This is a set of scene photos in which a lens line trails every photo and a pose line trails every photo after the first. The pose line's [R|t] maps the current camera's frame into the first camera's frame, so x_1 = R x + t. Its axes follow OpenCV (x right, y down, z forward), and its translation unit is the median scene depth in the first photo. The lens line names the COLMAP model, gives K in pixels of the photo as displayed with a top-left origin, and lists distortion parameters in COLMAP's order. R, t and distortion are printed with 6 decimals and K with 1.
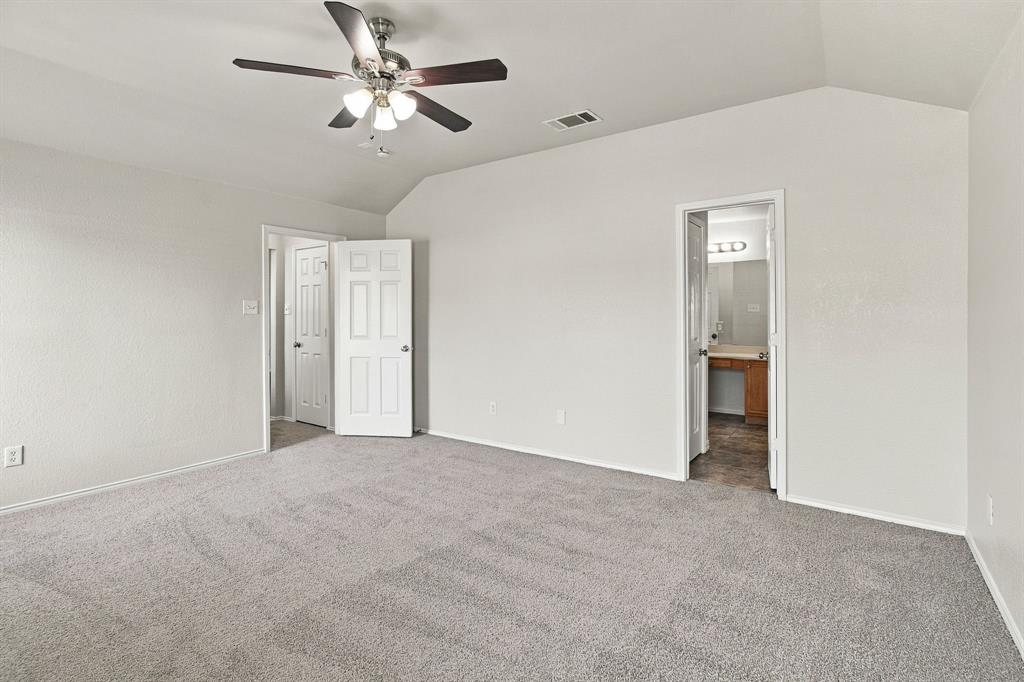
lens RADIAL K [[487.0, 0, 514.0], [0, 487.0, 313.2], [0, 0, 1]] dist [-0.002239, 0.000242]
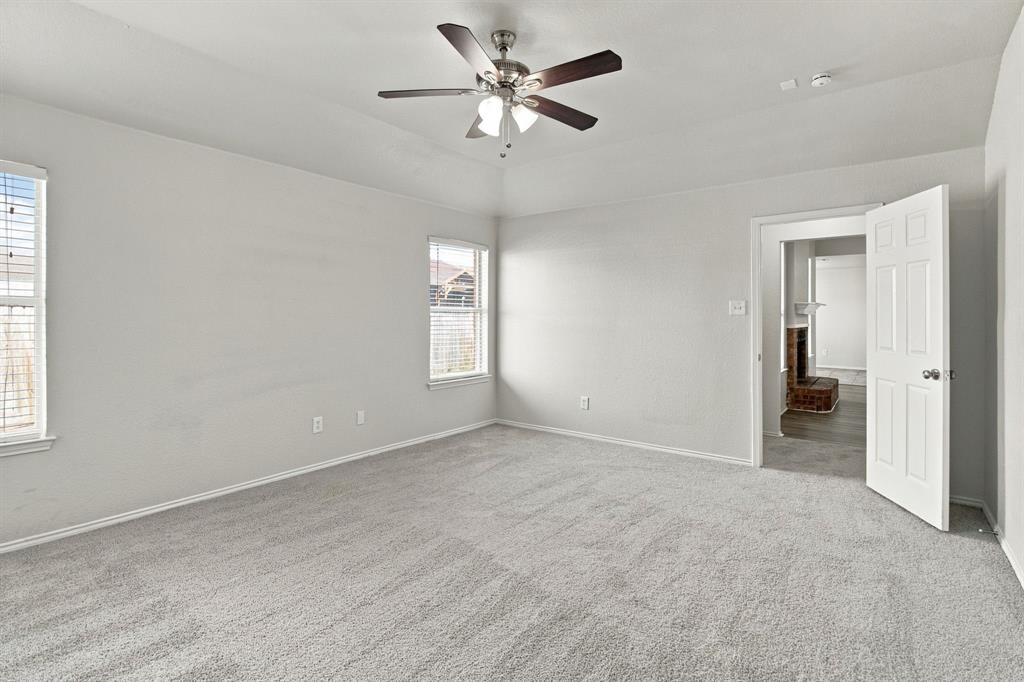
lens RADIAL K [[487.0, 0, 514.0], [0, 487.0, 313.2], [0, 0, 1]] dist [-0.002239, 0.000242]
pose [[-0.020551, -0.006745, -0.999766, 0.577403], [-0.009367, 0.999935, -0.006553, 0.012651], [0.999745, 0.009230, -0.020613, 0.800003]]
